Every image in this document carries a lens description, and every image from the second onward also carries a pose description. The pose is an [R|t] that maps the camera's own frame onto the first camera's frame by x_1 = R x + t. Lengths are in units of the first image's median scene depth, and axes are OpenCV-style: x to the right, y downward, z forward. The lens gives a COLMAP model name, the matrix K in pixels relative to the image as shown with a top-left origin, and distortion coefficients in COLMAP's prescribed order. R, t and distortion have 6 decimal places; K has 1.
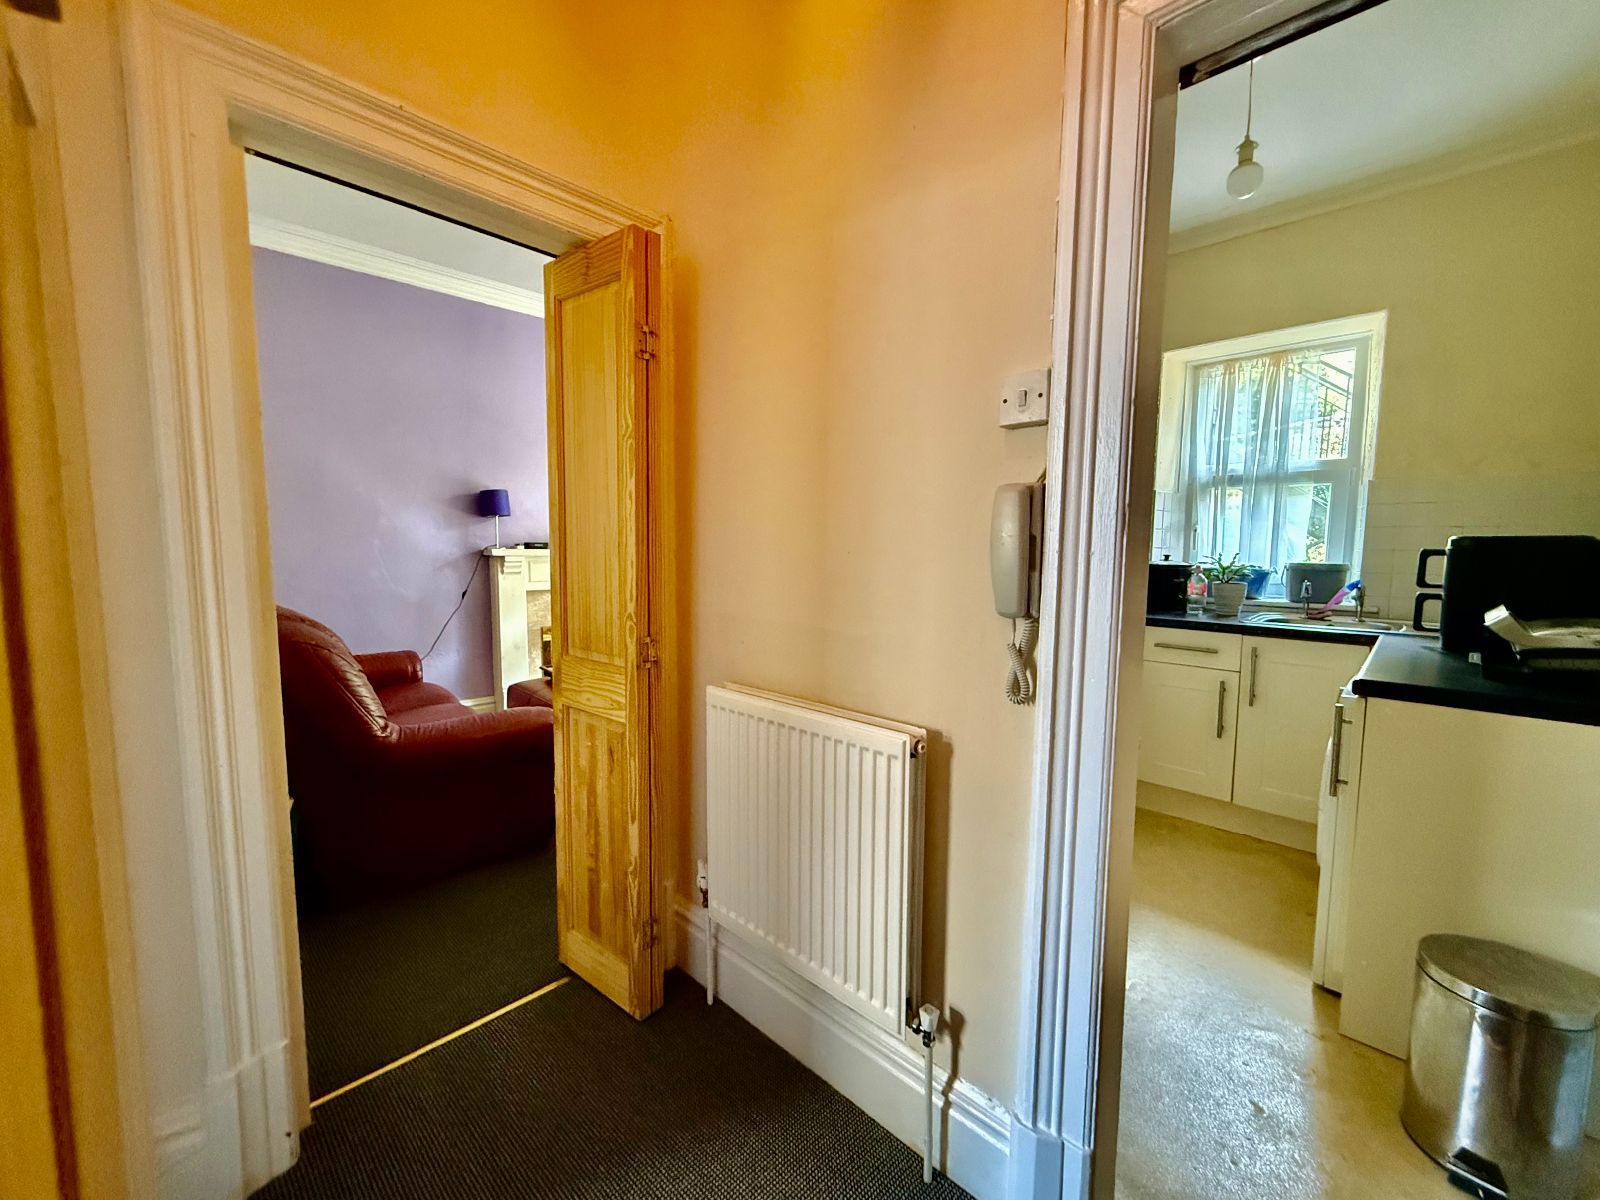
lens RADIAL K [[643.6, 0, 799.6], [0, 643.6, 598.1], [0, 0, 1]] dist [0.000339, 0.000513]
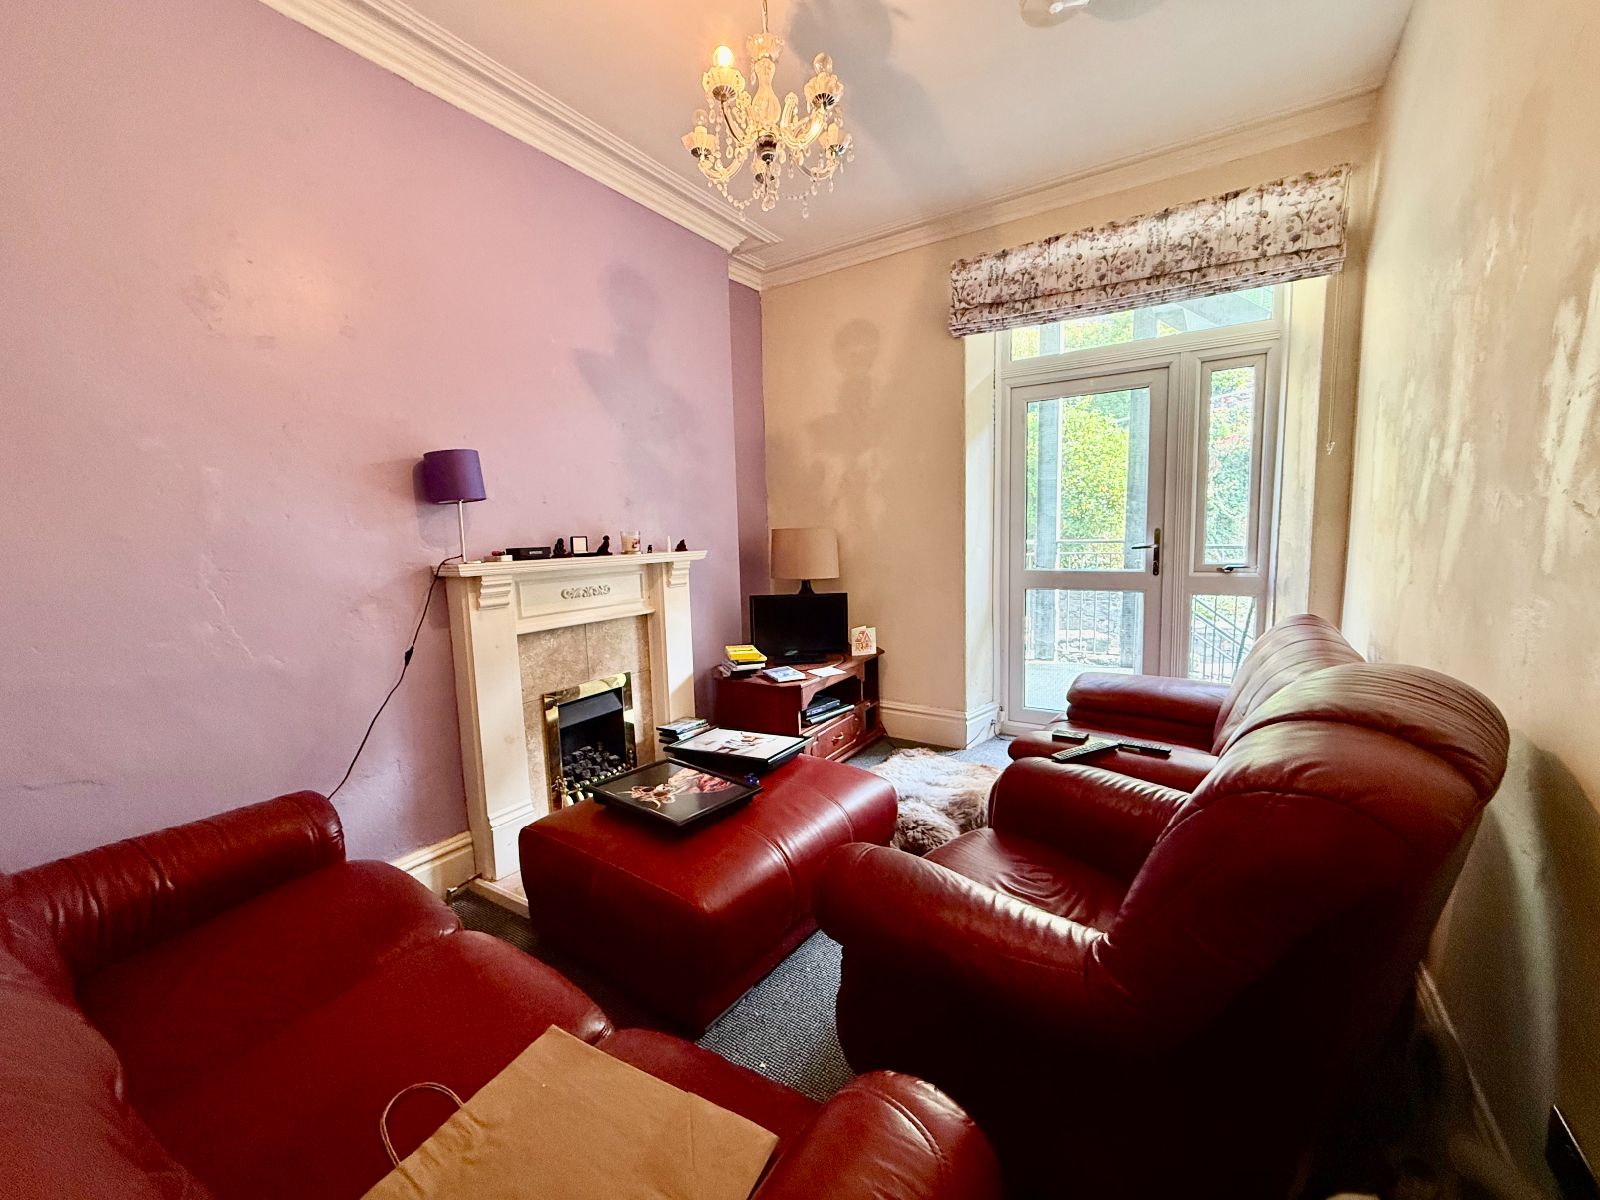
lens RADIAL K [[643.6, 0, 797.3], [0, 643.6, 596.0], [0, 0, 1]] dist [0.000339, 0.000513]
pose [[0.980778, -0.052996, 0.187794, -0.103118], [0.049590, 0.998510, 0.022790, -0.016431], [-0.188722, -0.013039, 0.981944, 0.145387]]
